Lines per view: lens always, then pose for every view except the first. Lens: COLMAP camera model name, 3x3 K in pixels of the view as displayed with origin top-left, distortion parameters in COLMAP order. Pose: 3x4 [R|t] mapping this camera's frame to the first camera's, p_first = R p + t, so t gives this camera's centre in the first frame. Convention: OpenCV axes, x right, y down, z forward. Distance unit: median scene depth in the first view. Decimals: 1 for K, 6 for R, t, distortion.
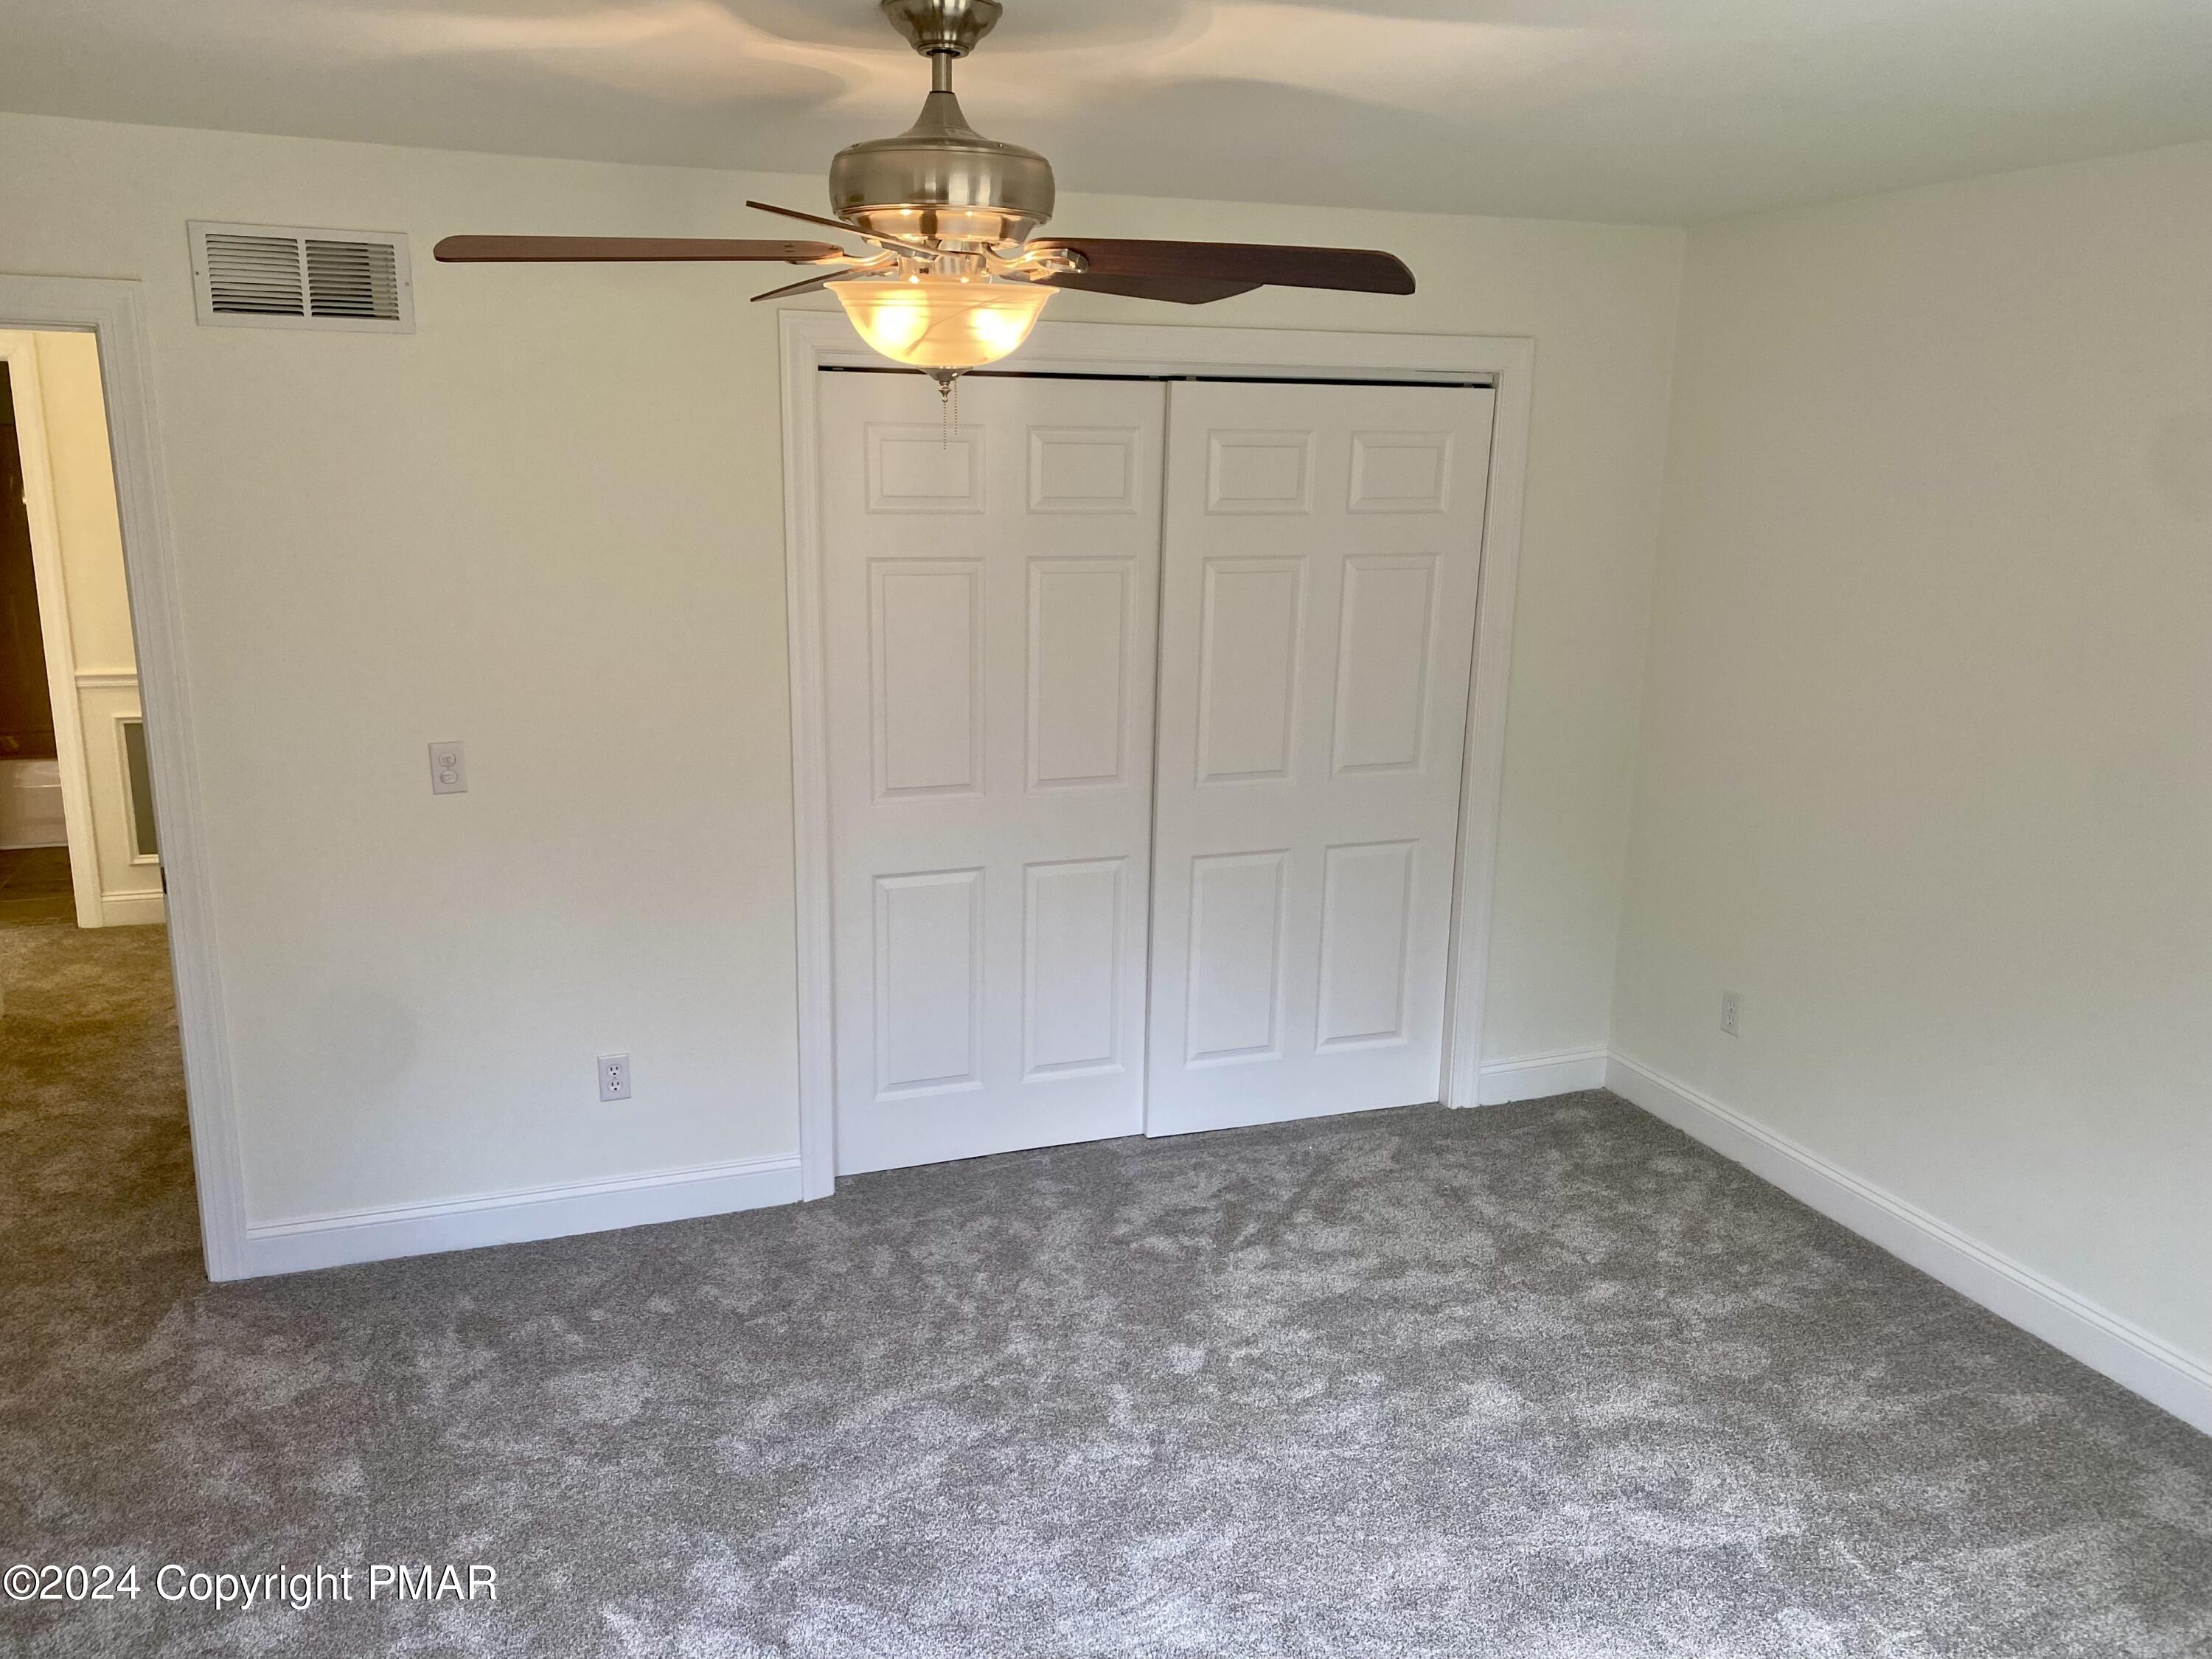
lens RADIAL K [[1692.2, 0, 1091.6], [0, 1692.2, 824.5], [0, 0, 1]] dist [0.059231, -0.075104]
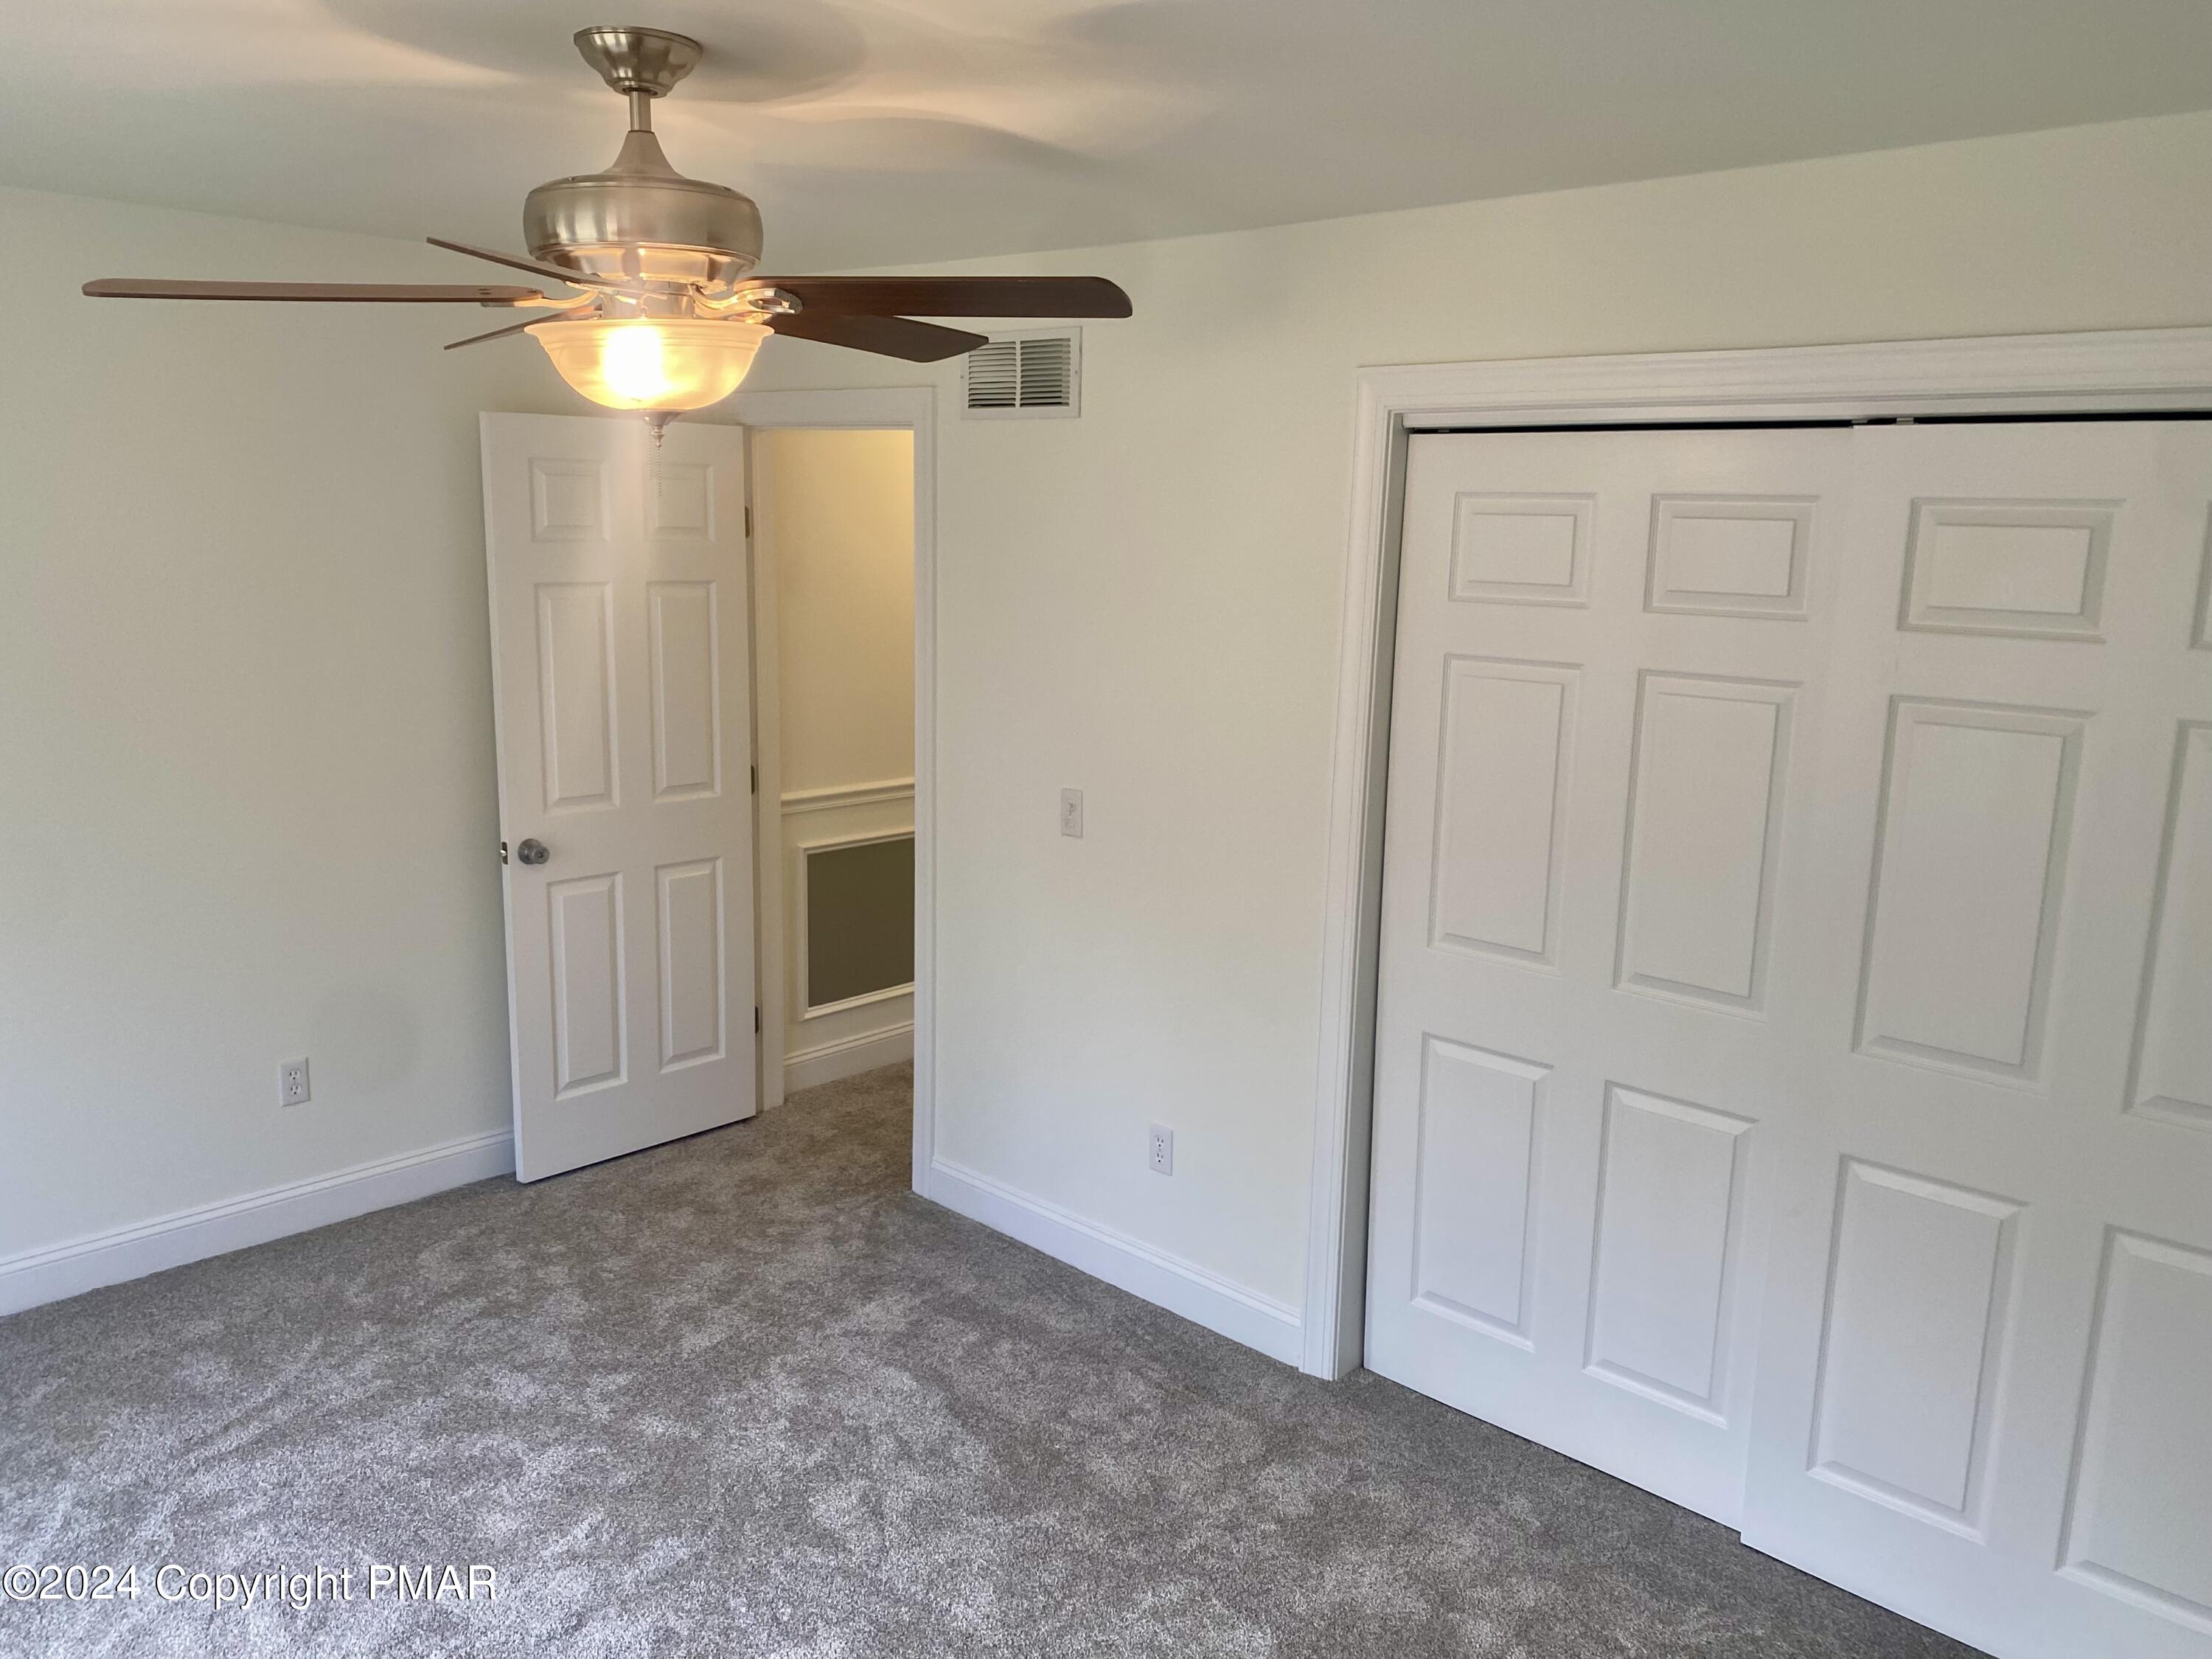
lens RADIAL K [[1692.2, 0, 1091.6], [0, 1692.2, 824.5], [0, 0, 1]] dist [0.059231, -0.075104]
pose [[0.436838, 0.162512, -0.884739, 0.636110], [-0.215059, 0.973891, 0.072703, -0.115514], [0.873454, 0.158511, 0.460382, 0.558772]]
